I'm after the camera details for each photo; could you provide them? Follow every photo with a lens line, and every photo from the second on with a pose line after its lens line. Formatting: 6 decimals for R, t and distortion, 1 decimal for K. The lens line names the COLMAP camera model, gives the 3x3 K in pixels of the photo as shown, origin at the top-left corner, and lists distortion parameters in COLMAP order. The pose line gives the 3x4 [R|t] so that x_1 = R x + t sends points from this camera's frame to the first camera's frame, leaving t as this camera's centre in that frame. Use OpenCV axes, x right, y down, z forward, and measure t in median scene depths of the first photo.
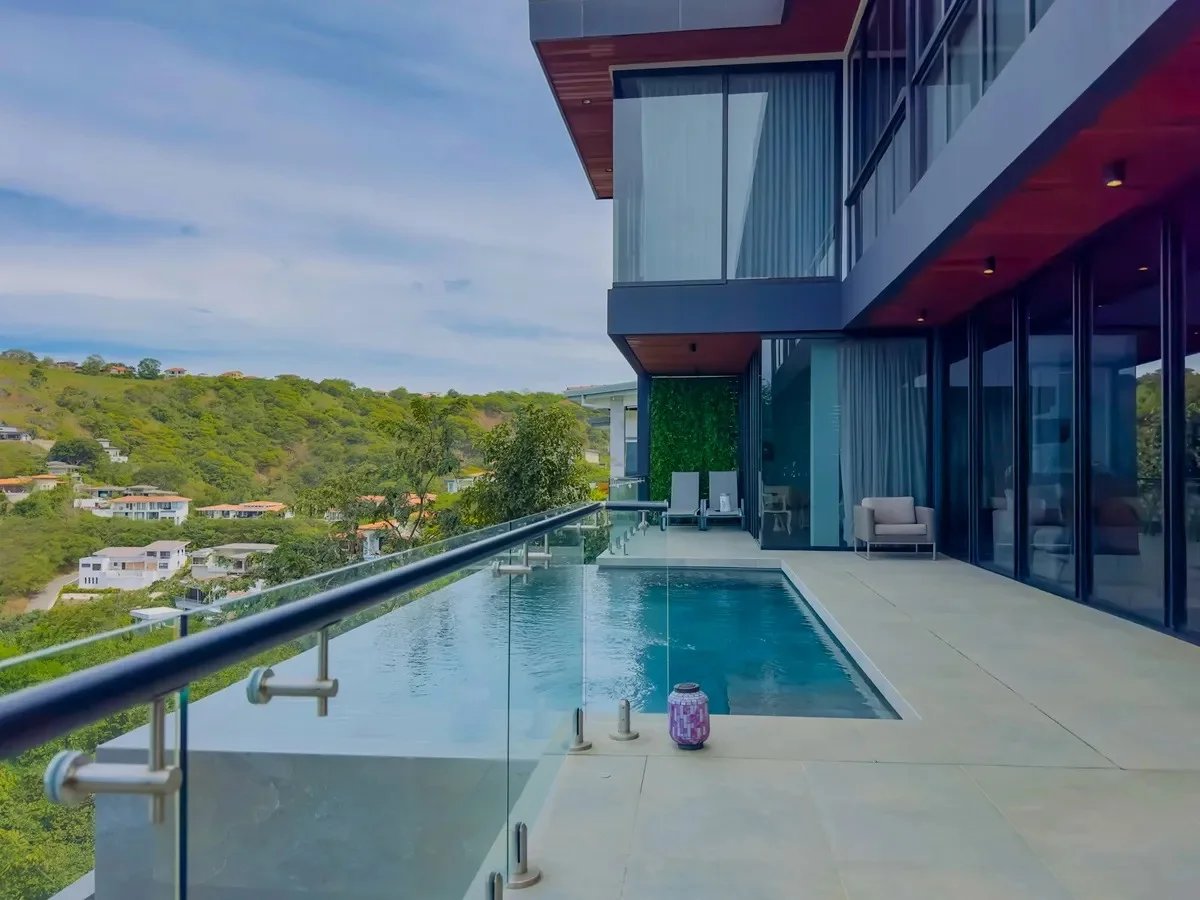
lens RADIAL K [[899.6, 0, 609.9], [0, 899.6, 456.8], [0, 0, 1]] dist [0.028581, -0.026929]
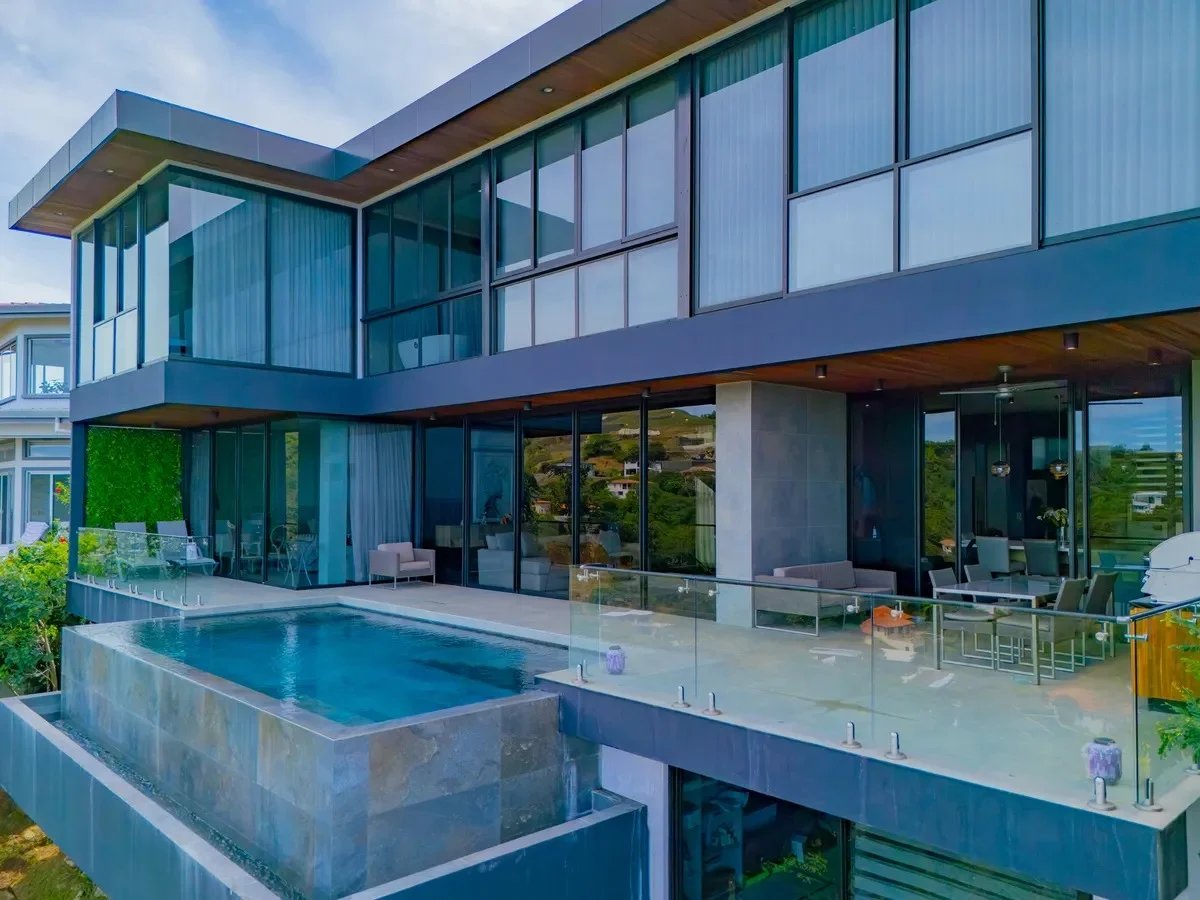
lens RADIAL K [[904.4, 0, 597.9], [0, 904.4, 469.1], [0, 0, 1]] dist [0.086096, -0.090560]
pose [[0.648092, 0.013897, 0.761435, -0.546011], [-0.009280, 0.999903, -0.010351, -0.055365], [-0.761505, -0.000358, 0.648159, -0.128173]]
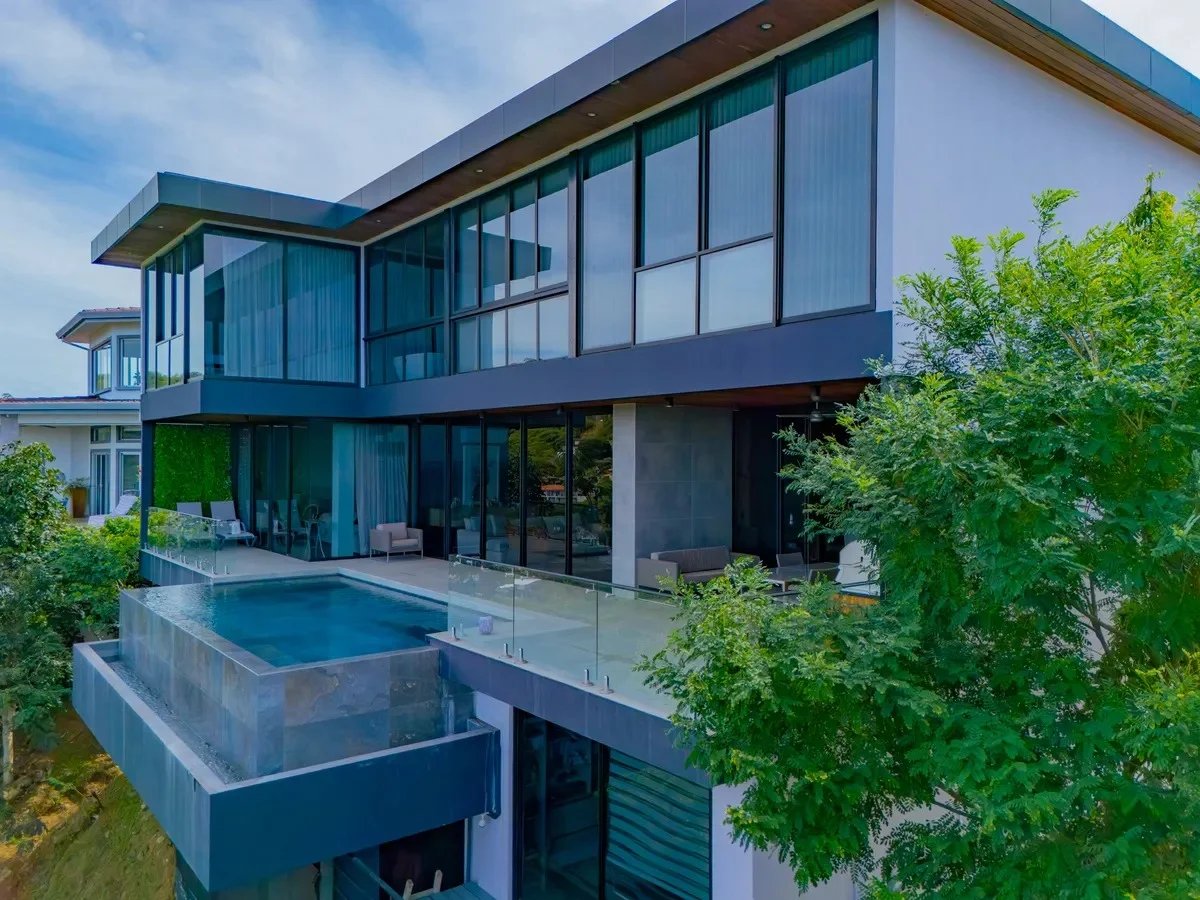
lens RADIAL K [[904.4, 0, 601.0], [0, 904.4, 449.5], [0, 0, 1]] dist [0.086096, -0.090560]
pose [[0.719278, -0.000541, 0.694722, -0.576426], [-0.010220, 0.999883, 0.011361, -0.113300], [-0.694647, -0.015272, 0.719188, -0.466204]]
